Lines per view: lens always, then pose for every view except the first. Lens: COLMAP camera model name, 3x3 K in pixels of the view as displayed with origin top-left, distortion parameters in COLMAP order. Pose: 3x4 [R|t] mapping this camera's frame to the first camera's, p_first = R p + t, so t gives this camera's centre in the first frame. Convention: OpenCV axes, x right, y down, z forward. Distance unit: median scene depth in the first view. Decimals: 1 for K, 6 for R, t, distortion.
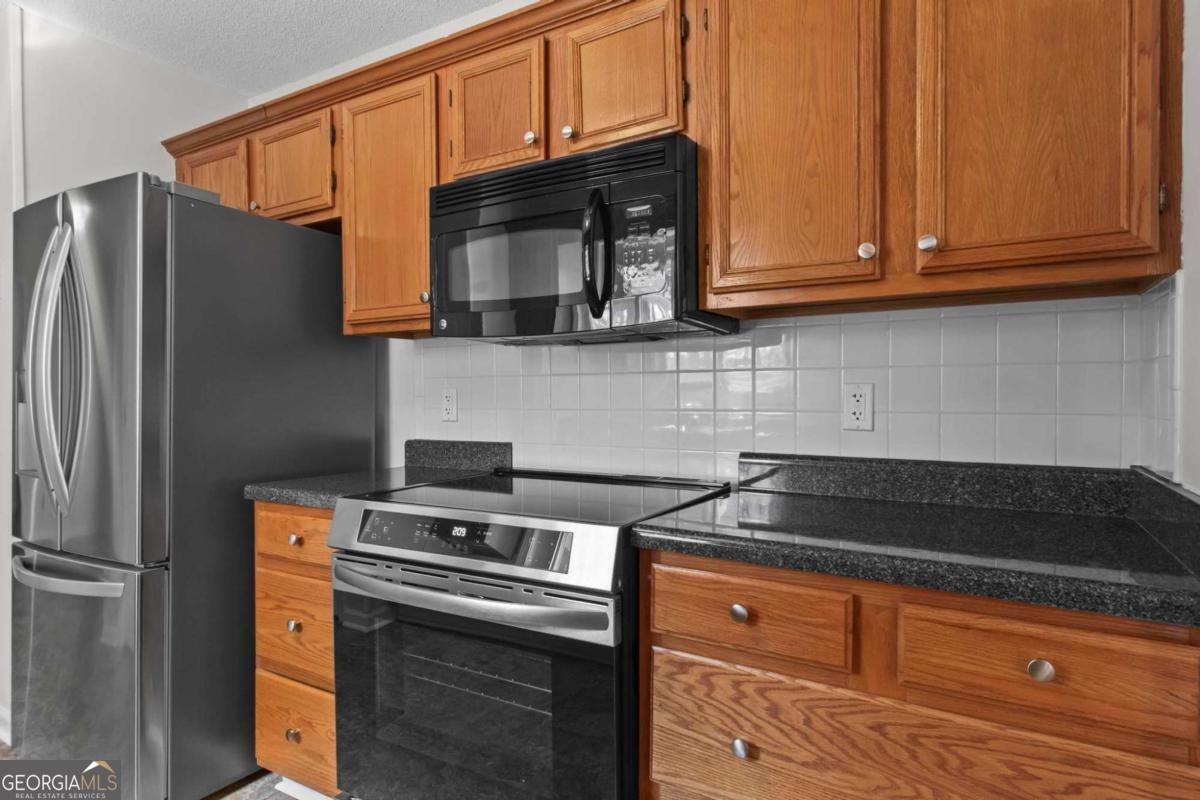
lens RADIAL K [[665.9, 0, 599.6], [0, 665.9, 400.2], [0, 0, 1]] dist [0.004810, 0.001947]
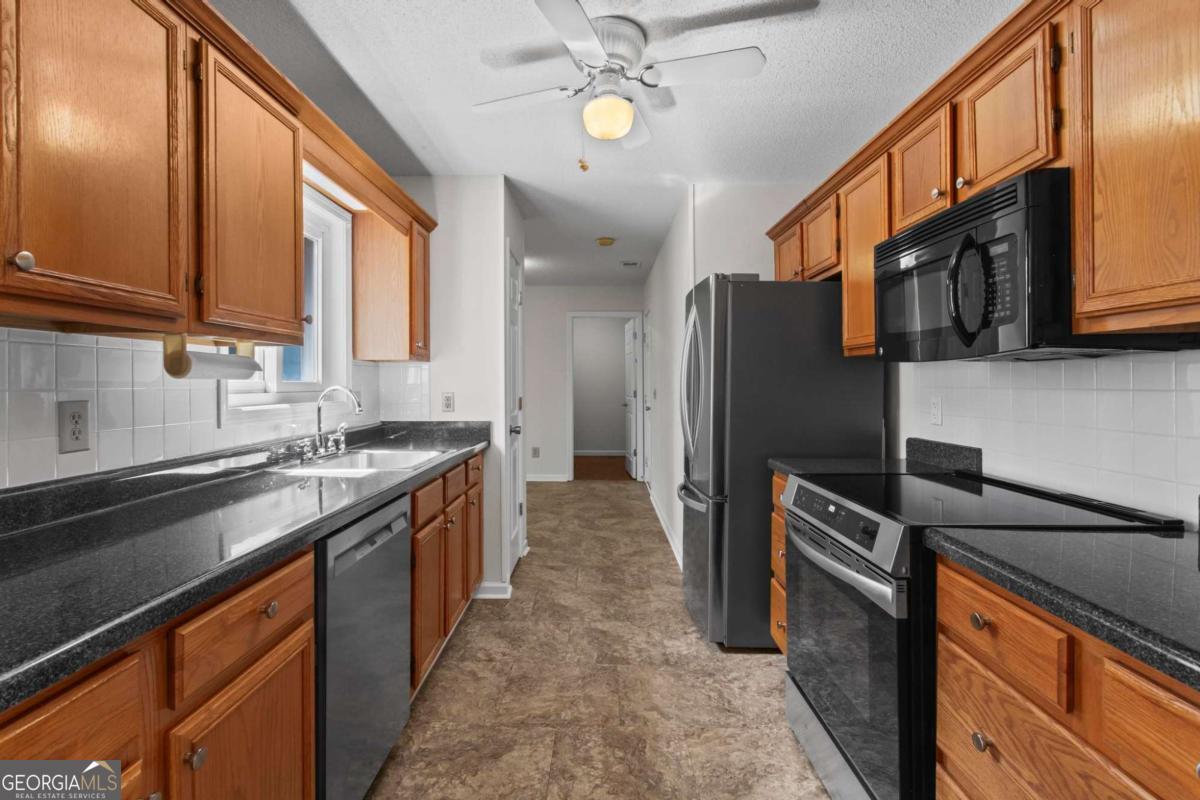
lens RADIAL K [[576.0, 0, 597.4], [0, 576.0, 379.9], [0, 0, 1]] dist [0.004220, 0.000994]
pose [[0.510542, 0.000528, -0.859853, 0.486408], [-0.008669, 0.999952, -0.004533, -0.053832], [0.859809, 0.009768, 0.510522, -0.039704]]
